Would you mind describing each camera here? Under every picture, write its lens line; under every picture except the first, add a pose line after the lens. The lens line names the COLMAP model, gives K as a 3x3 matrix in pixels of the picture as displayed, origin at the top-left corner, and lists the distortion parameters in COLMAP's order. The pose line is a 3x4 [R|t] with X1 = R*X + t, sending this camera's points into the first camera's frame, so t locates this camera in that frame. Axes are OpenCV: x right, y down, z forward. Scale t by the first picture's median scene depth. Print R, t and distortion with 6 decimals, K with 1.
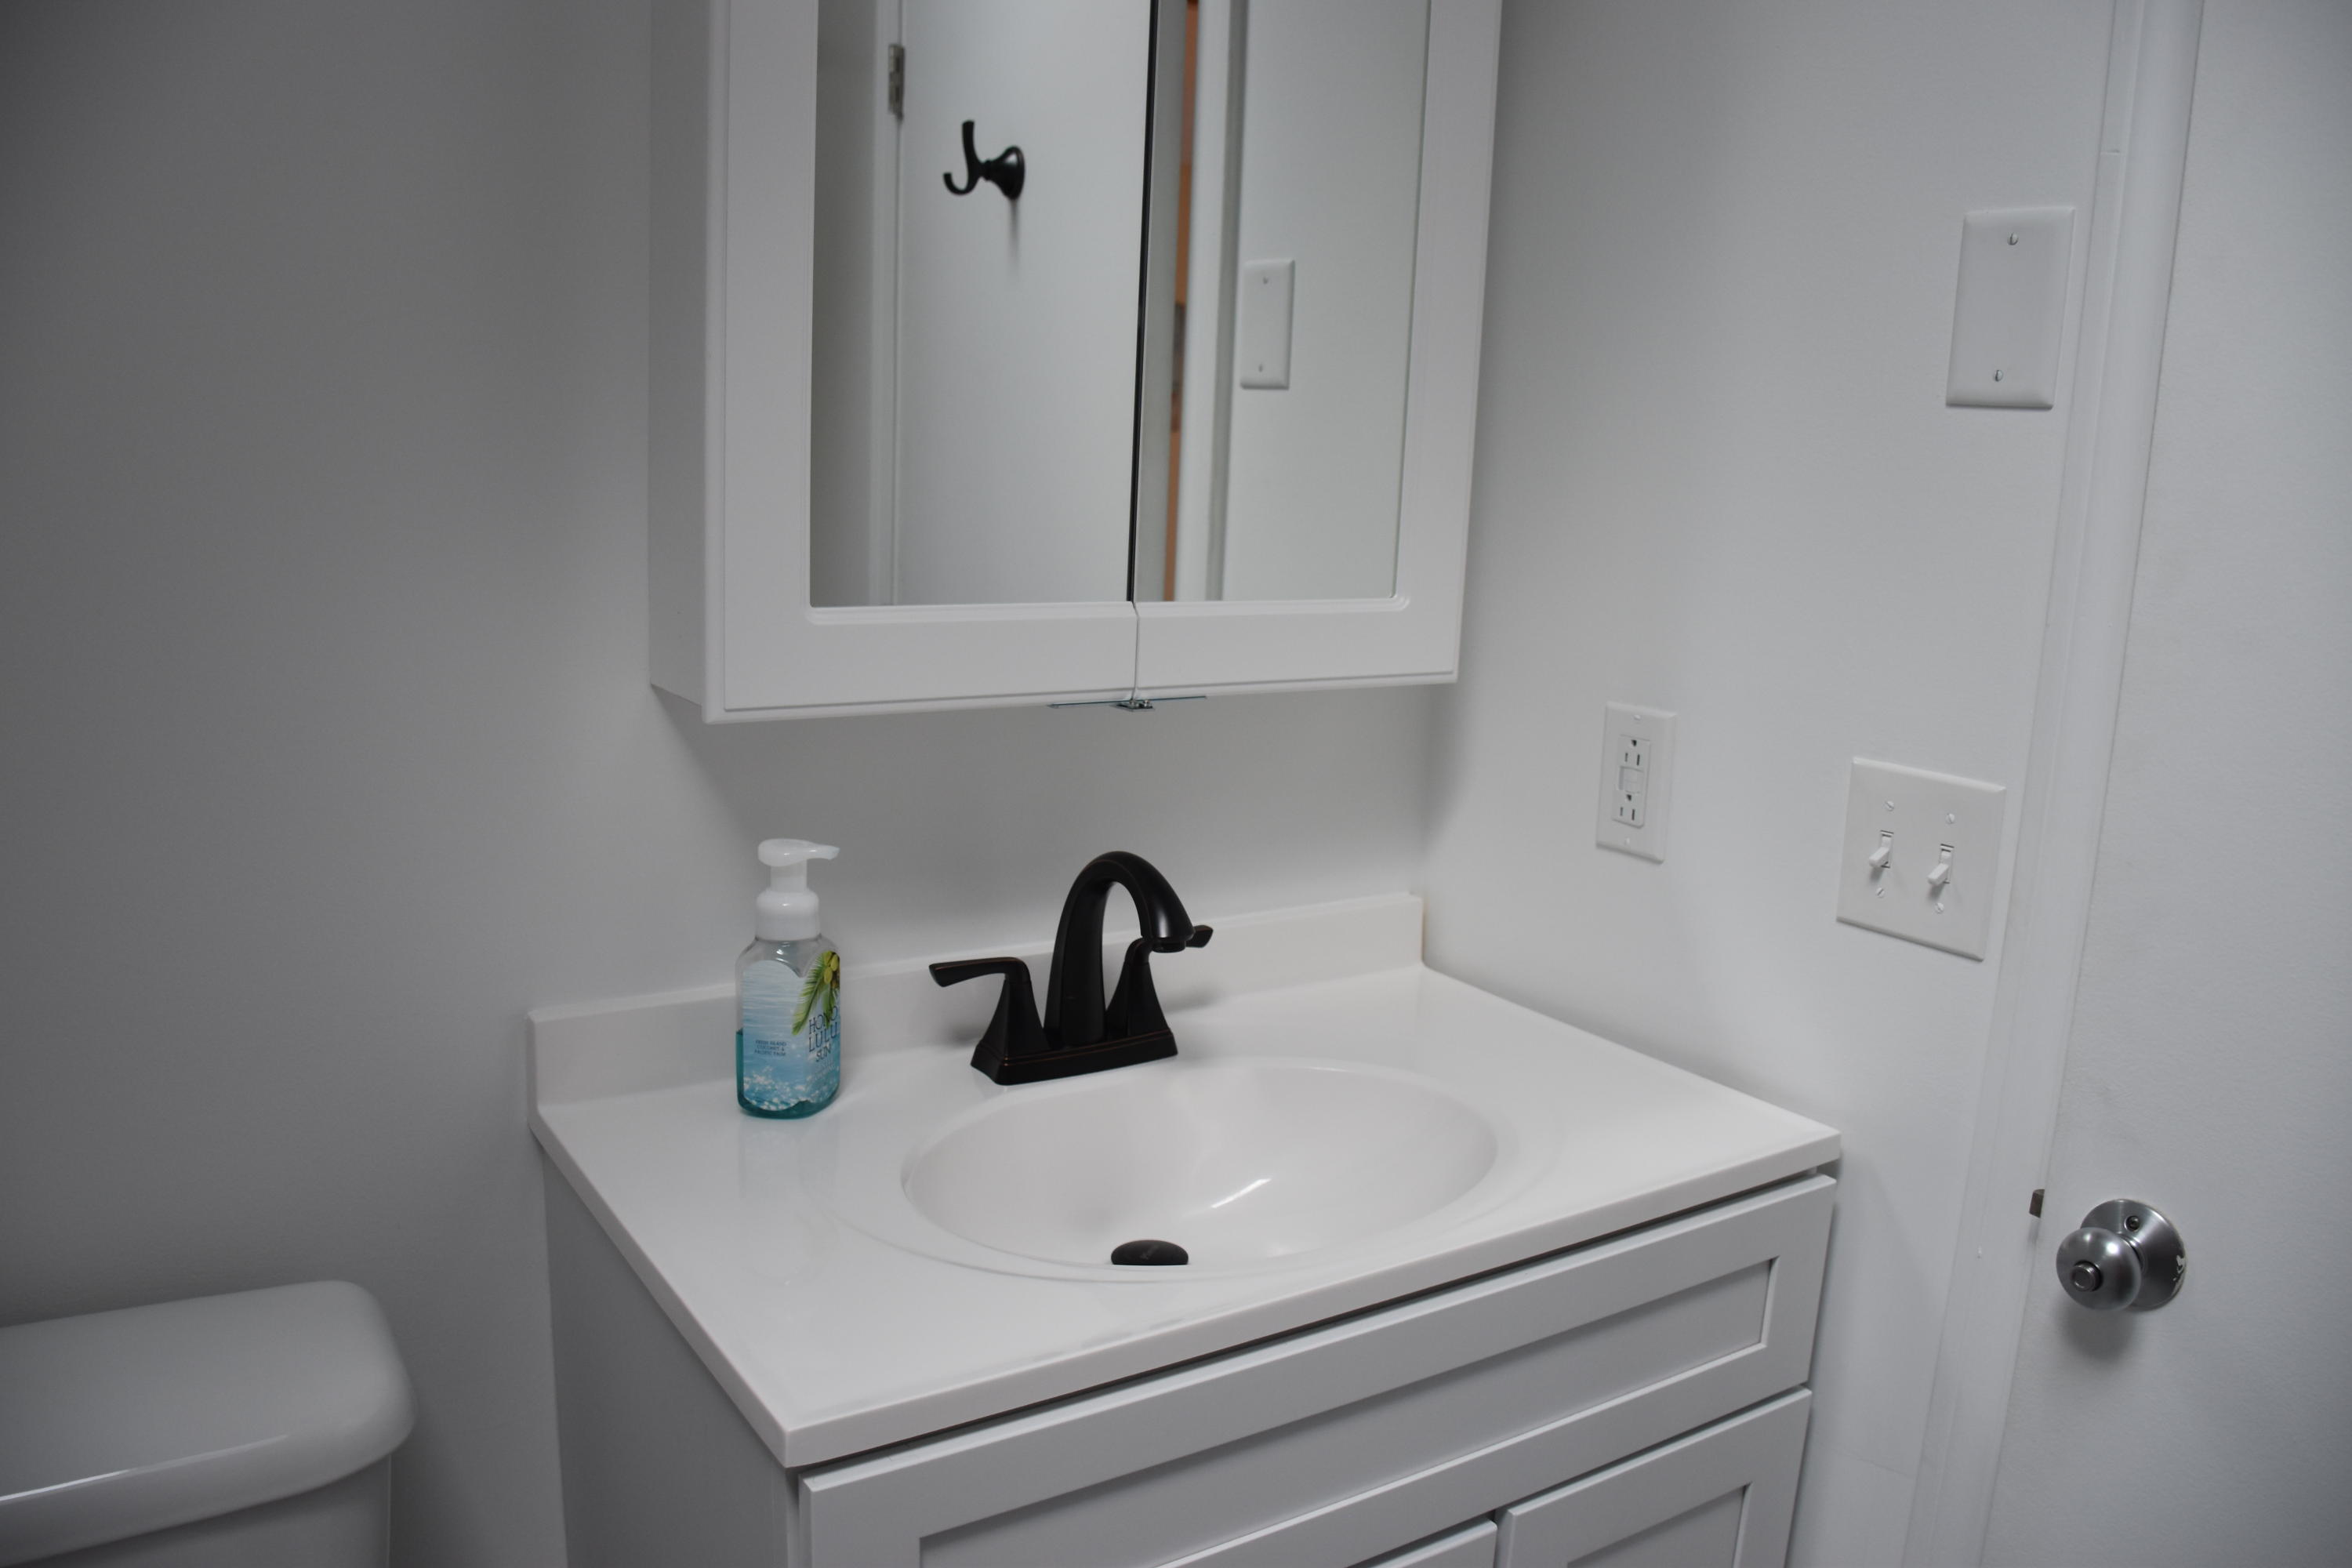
lens RADIAL K [[1842.1, 0, 1176.0], [0, 1842.1, 784.0], [0, 0, 1]] dist [-0.124856, 0.006417]
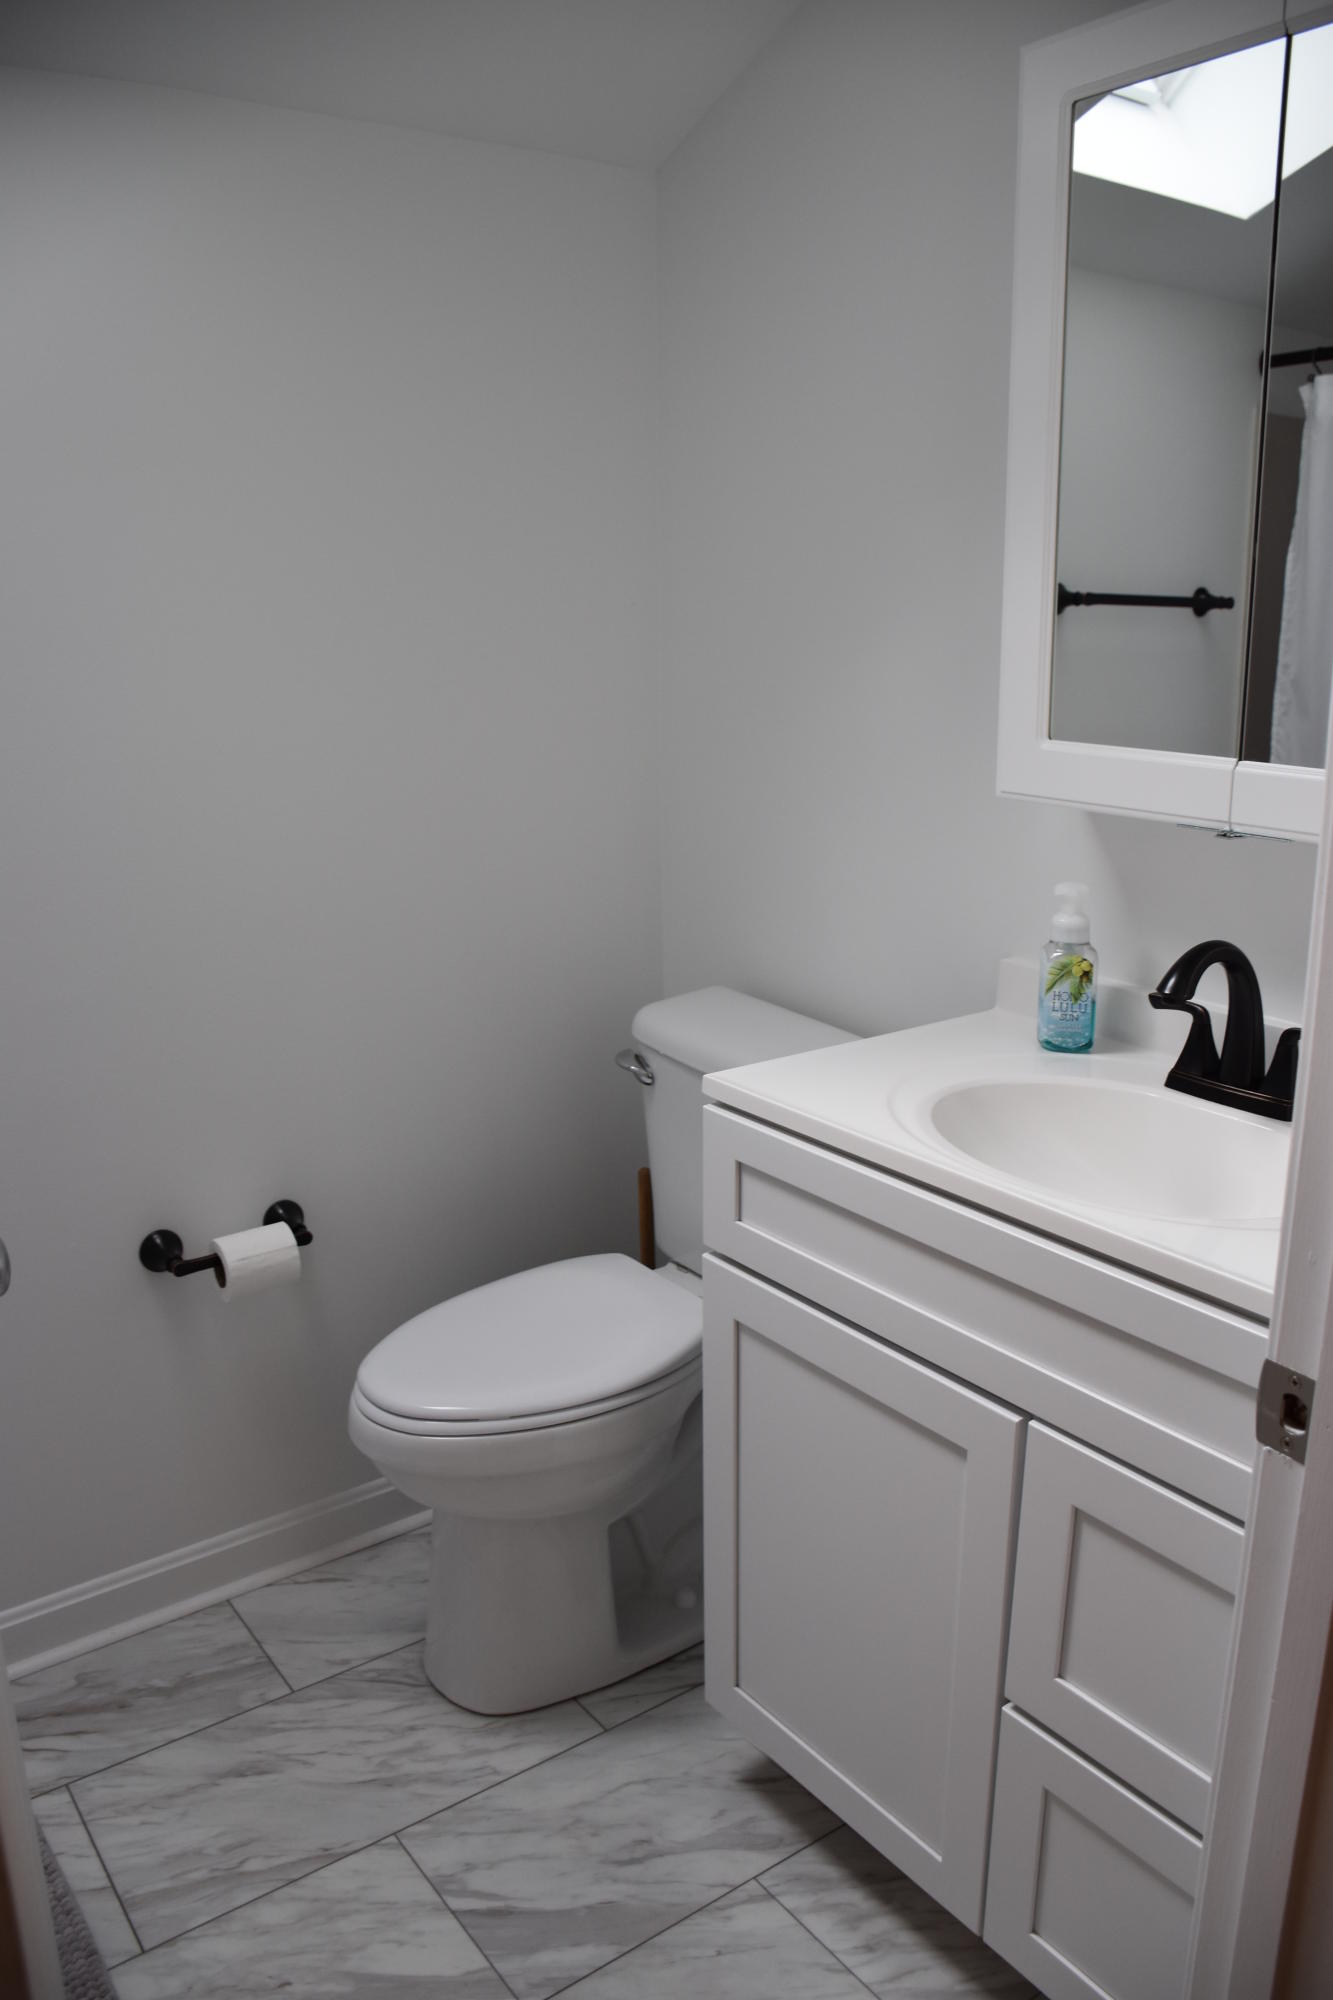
lens RADIAL K [[1566.4, 0, 666.5], [0, 1566.4, 1000.0], [0, 0, 1]] dist [-0.124856, 0.006417]
pose [[0.054497, 0.208208, -0.976565, 1.111866], [-0.187903, 0.962684, 0.194762, -0.069218], [0.980674, 0.172886, 0.091586, 0.503586]]
